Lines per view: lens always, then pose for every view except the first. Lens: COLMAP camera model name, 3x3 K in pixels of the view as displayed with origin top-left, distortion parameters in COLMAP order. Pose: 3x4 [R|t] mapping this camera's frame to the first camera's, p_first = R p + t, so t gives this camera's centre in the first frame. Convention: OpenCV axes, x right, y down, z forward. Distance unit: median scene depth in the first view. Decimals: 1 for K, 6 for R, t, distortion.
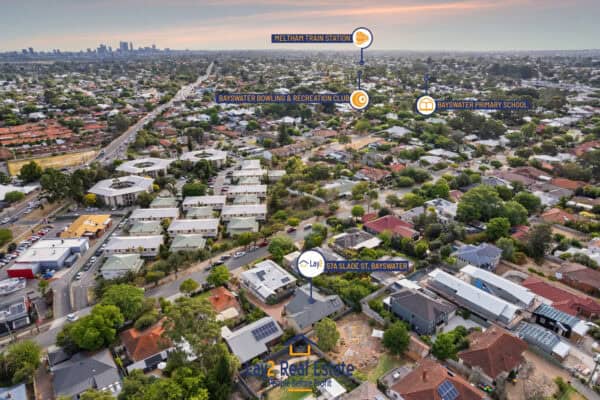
lens RADIAL K [[399.6, 0, 300.0], [0, 399.6, 200.0], [0, 0, 1]] dist [-0.005768, -0.000287]
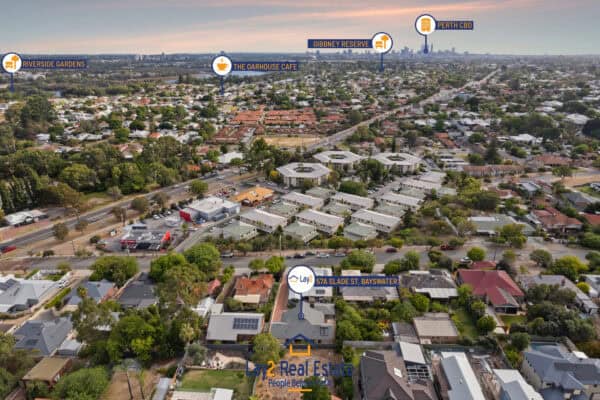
lens RADIAL K [[392.7, 0, 300.0], [0, 392.7, 200.0], [0, 0, 1]] dist [-0.028962, -0.000847]
pose [[0.768386, 0.242700, -0.592182, 0.271199], [-0.241954, 0.966792, 0.082283, -0.050703], [0.592487, 0.080056, 0.801592, 0.119398]]
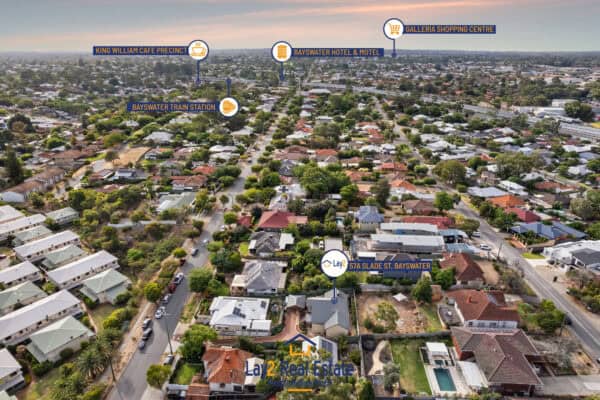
lens RADIAL K [[399.1, 0, 301.3], [0, 399.1, 157.1], [0, 0, 1]] dist [-0.009307, -0.001553]
pose [[0.665423, -0.202544, 0.718462, -0.359518], [0.270763, 0.962427, 0.020547, -0.078917], [-0.695629, 0.180861, 0.695262, 0.143035]]
